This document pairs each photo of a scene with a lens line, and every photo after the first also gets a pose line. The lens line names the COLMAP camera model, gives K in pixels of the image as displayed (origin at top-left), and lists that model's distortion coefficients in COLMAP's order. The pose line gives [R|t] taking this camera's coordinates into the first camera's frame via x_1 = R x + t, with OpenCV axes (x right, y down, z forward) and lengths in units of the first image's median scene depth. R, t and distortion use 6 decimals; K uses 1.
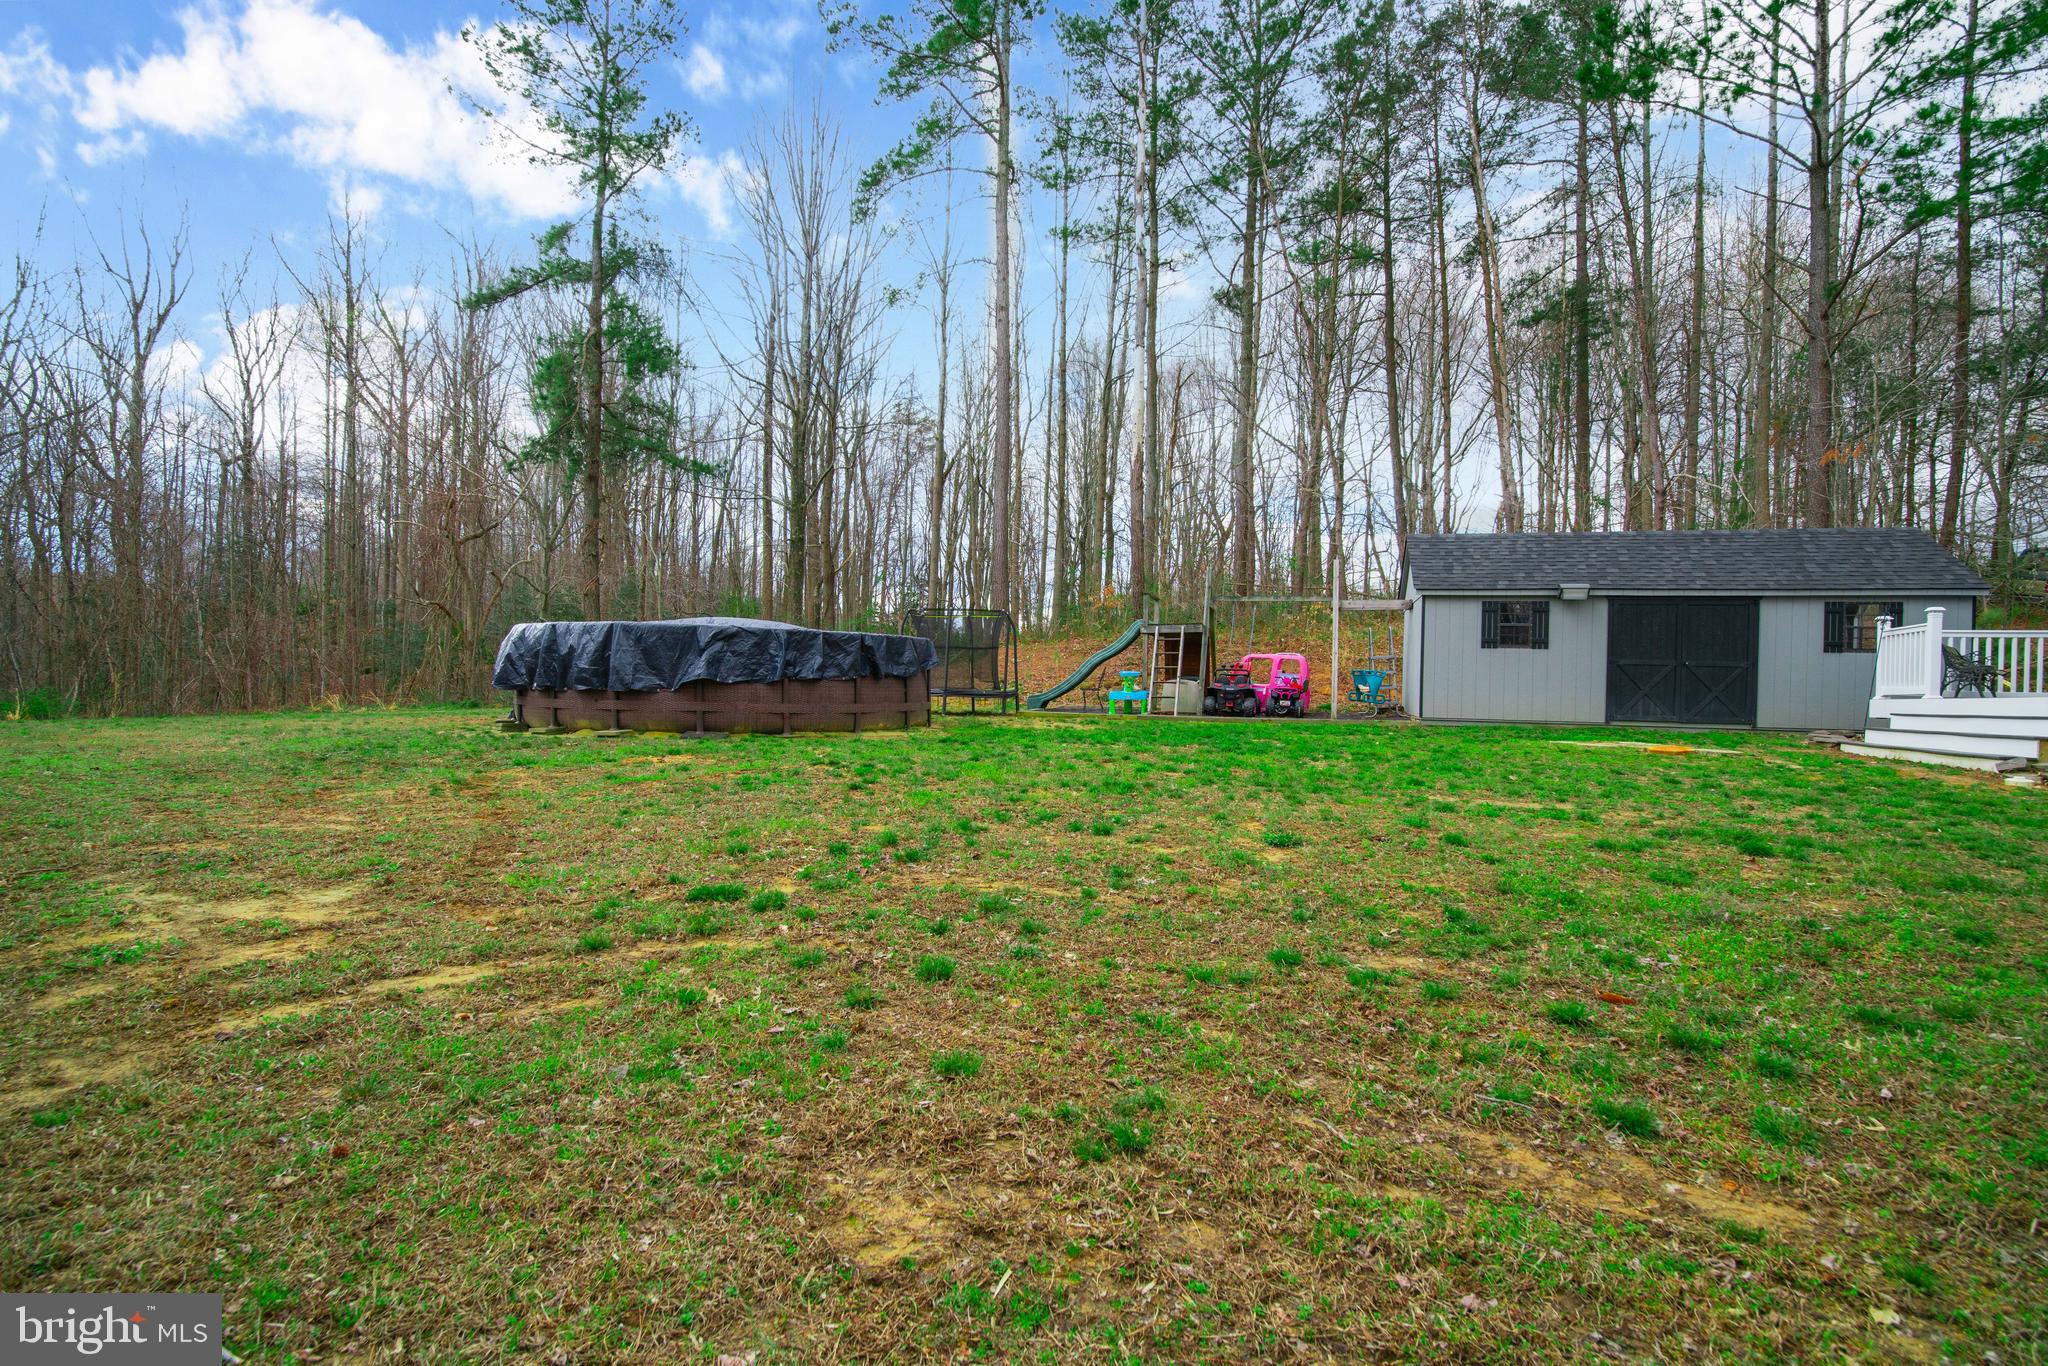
lens RADIAL K [[990.9, 0, 1030.4], [0, 990.9, 706.3], [0, 0, 1]] dist [-0.003576, -0.000520]
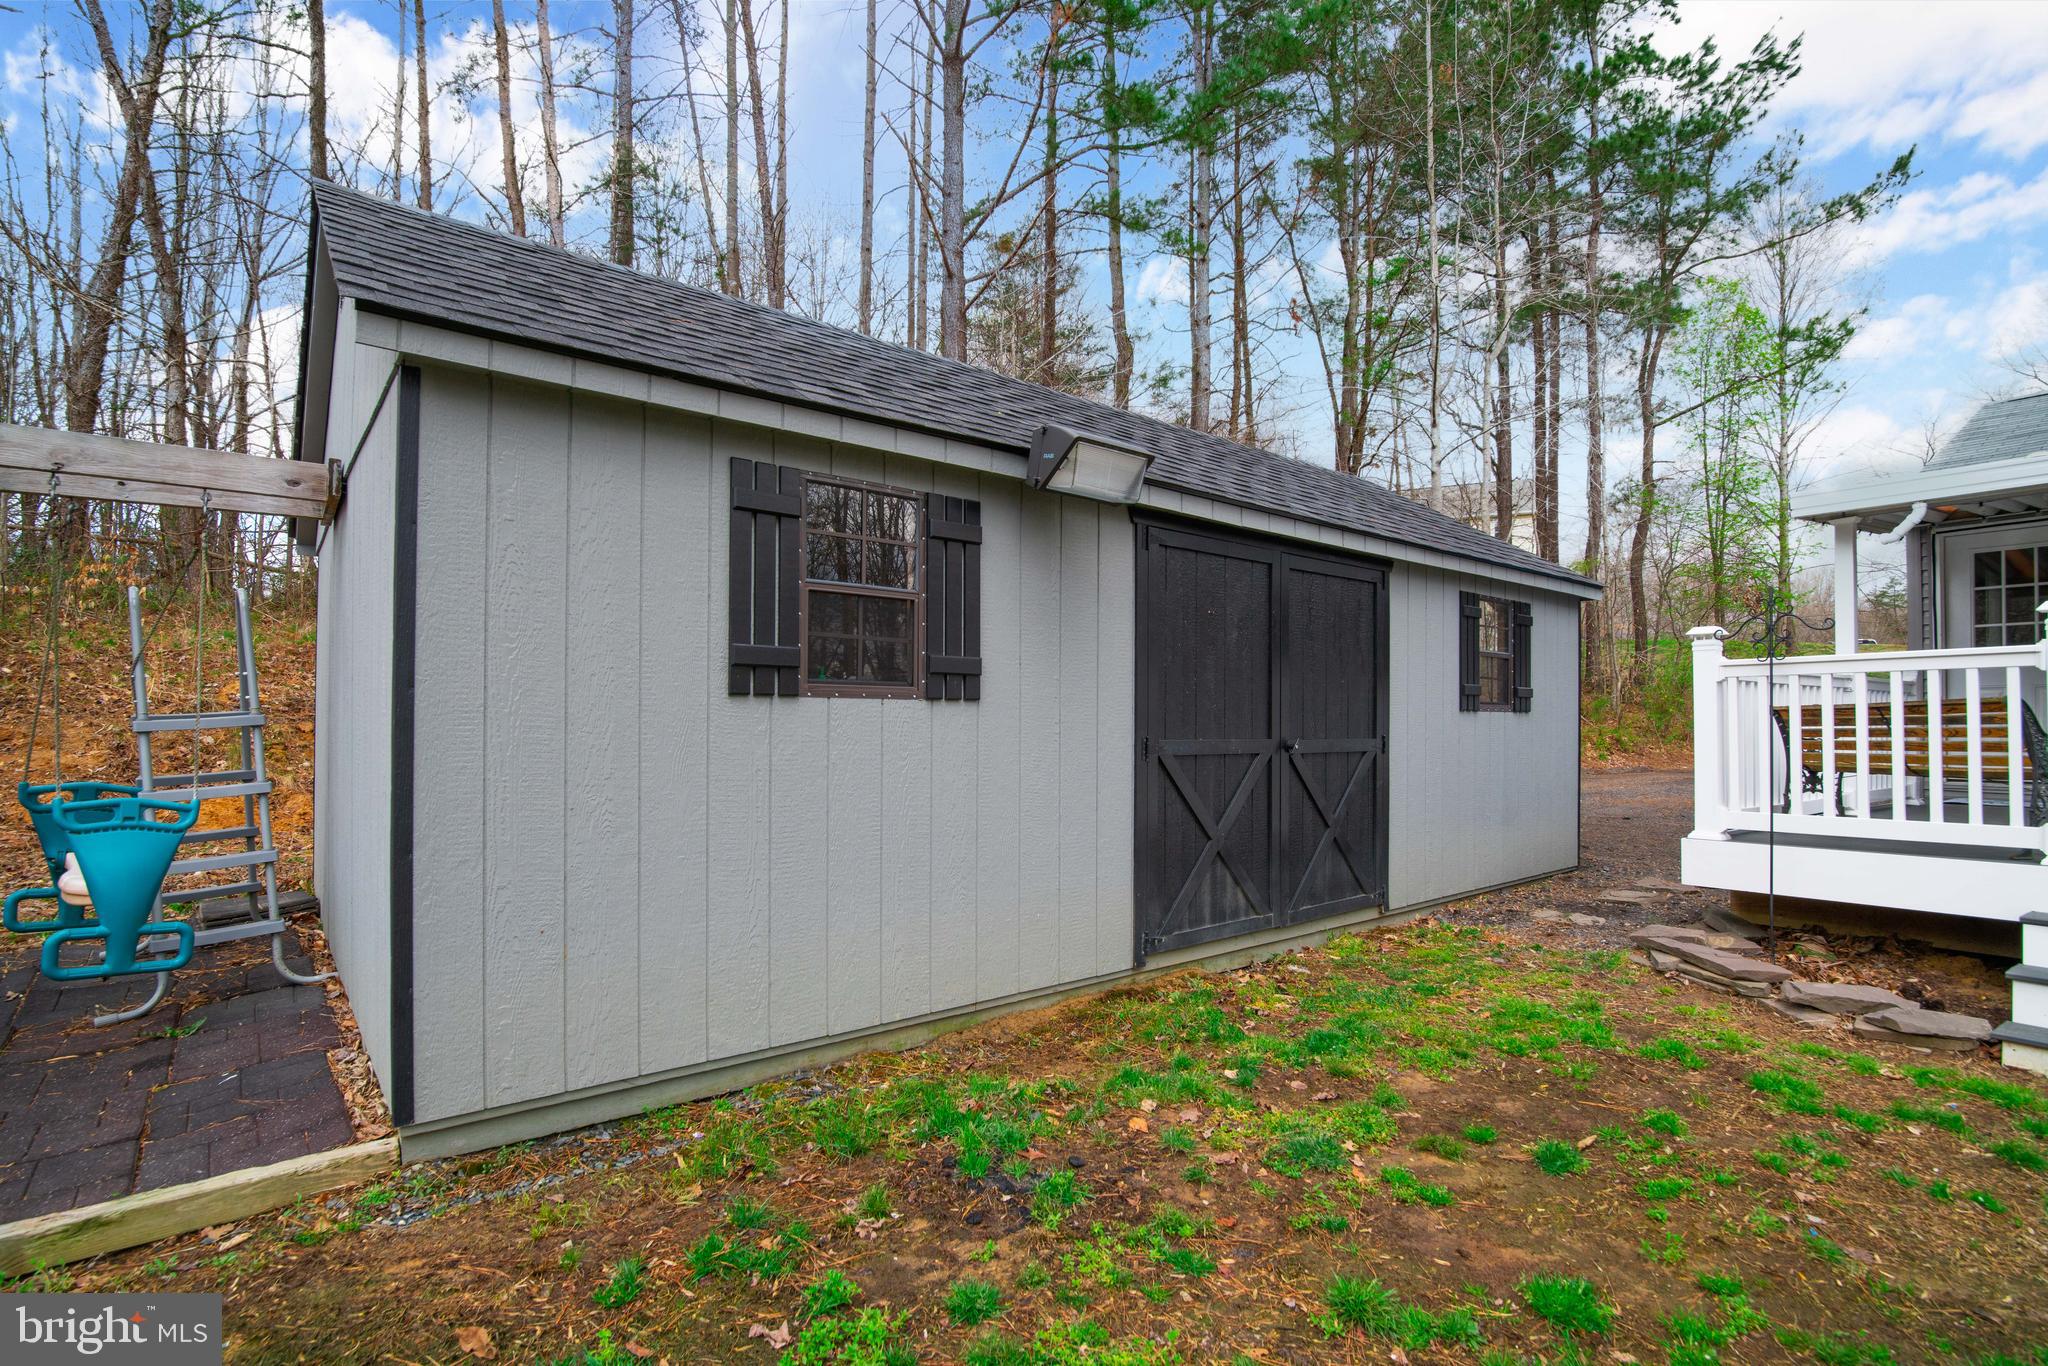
lens RADIAL K [[990.9, 0, 1030.4], [0, 990.9, 706.3], [0, 0, 1]] dist [-0.003576, -0.000520]
pose [[0.577536, -0.005665, 0.816345, 0.336651], [0.029602, 0.999464, -0.014006, -0.053364], [-0.815828, 0.032254, 0.577394, 0.857472]]
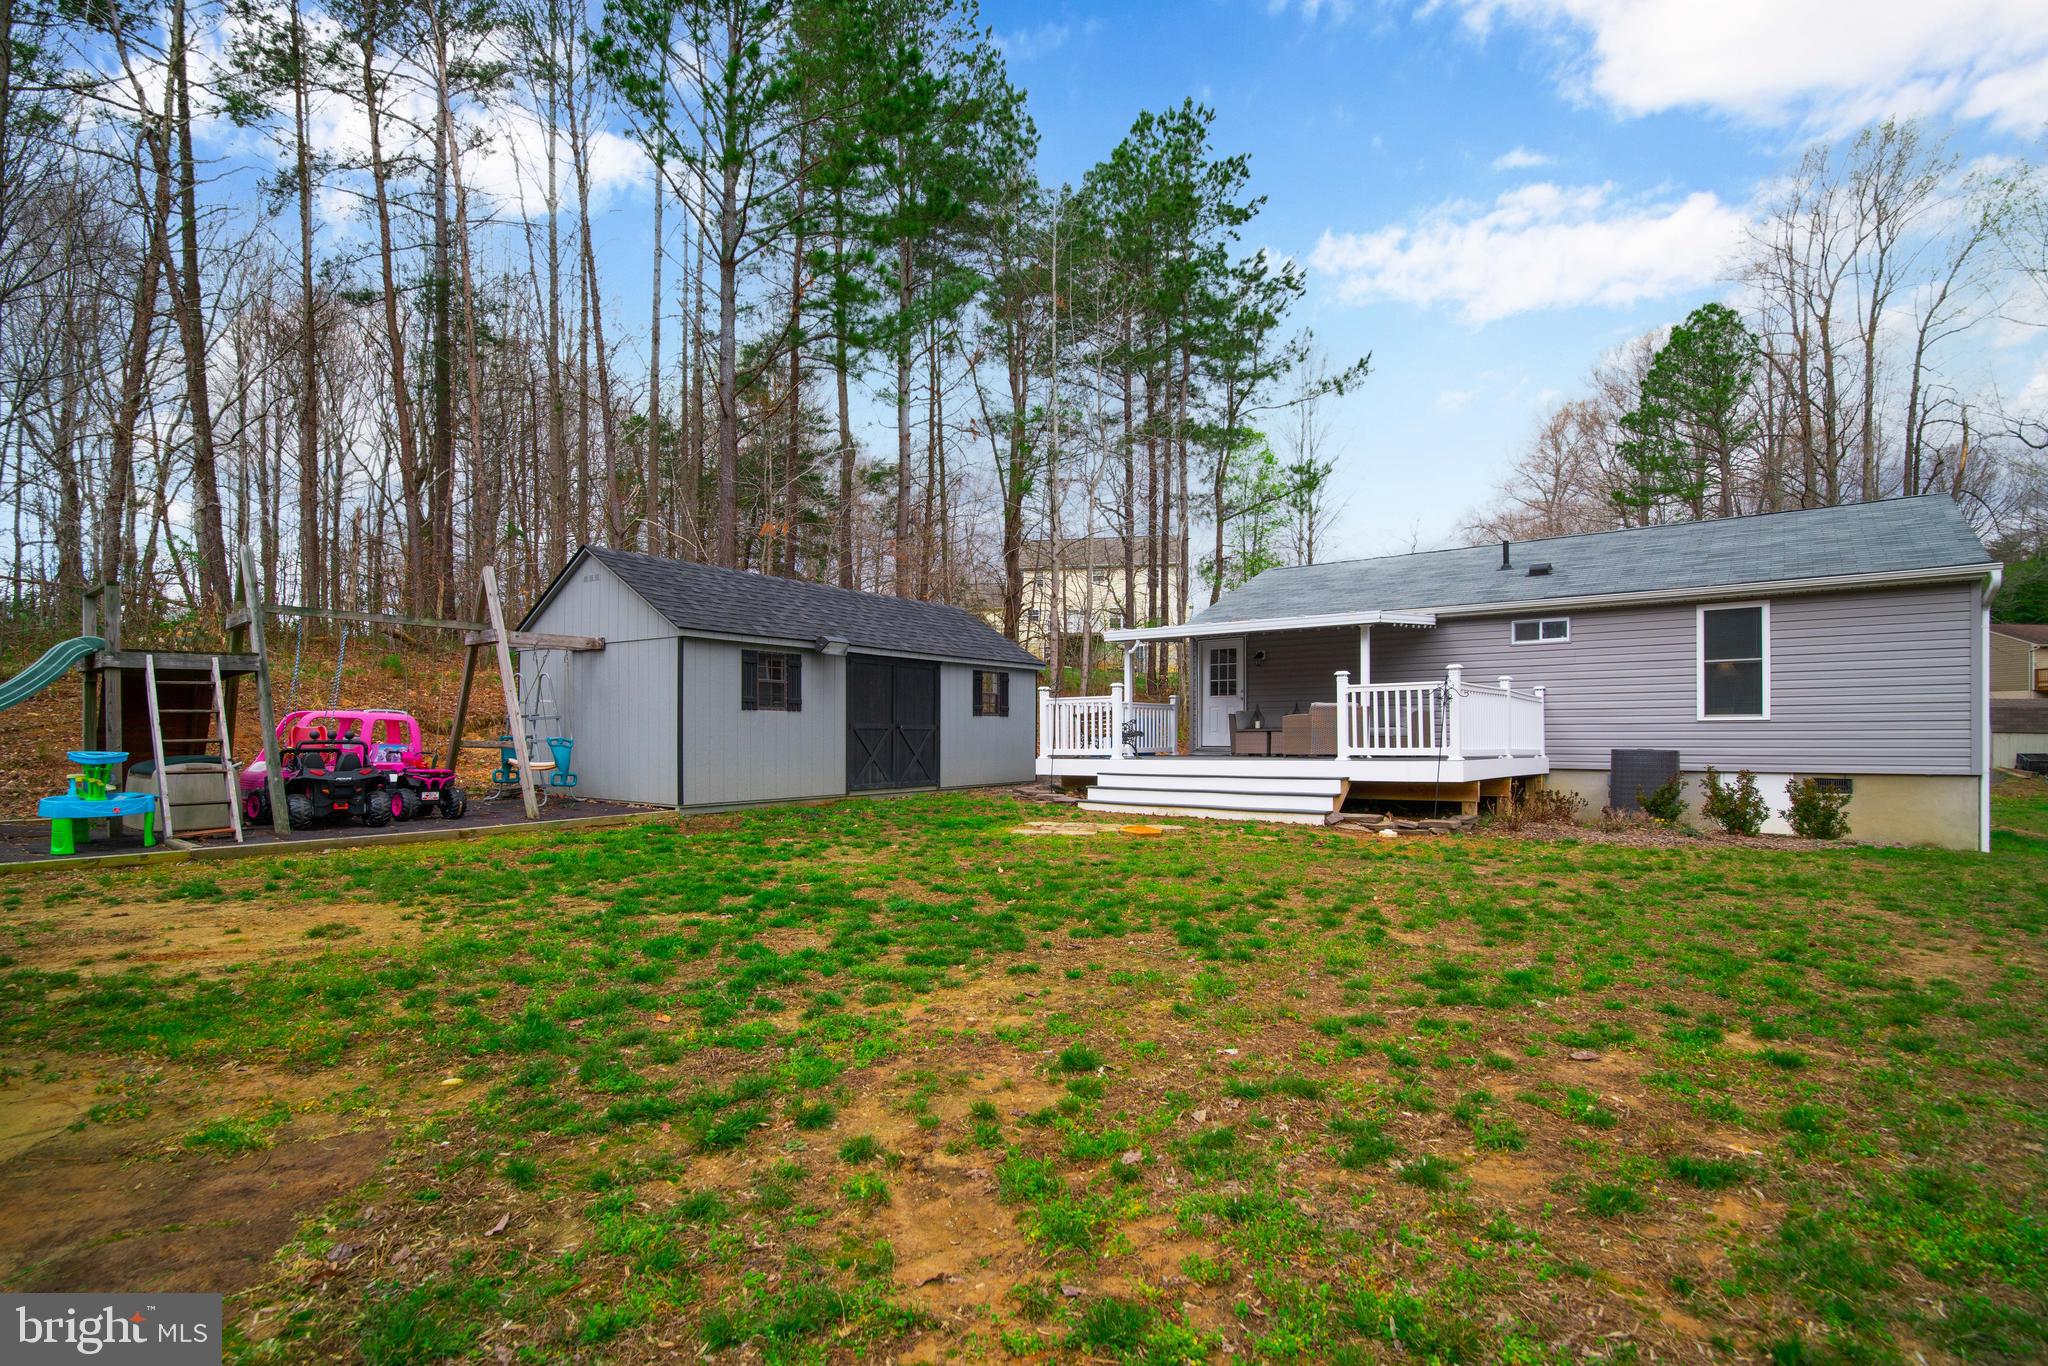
lens RADIAL K [[990.9, 0, 1030.4], [0, 990.9, 706.3], [0, 0, 1]] dist [-0.003576, -0.000520]
pose [[0.331668, 0.005946, 0.943377, -0.201440], [0.030699, 0.999383, -0.017092, -0.042271], [-0.942896, 0.034630, 0.331281, 0.544924]]
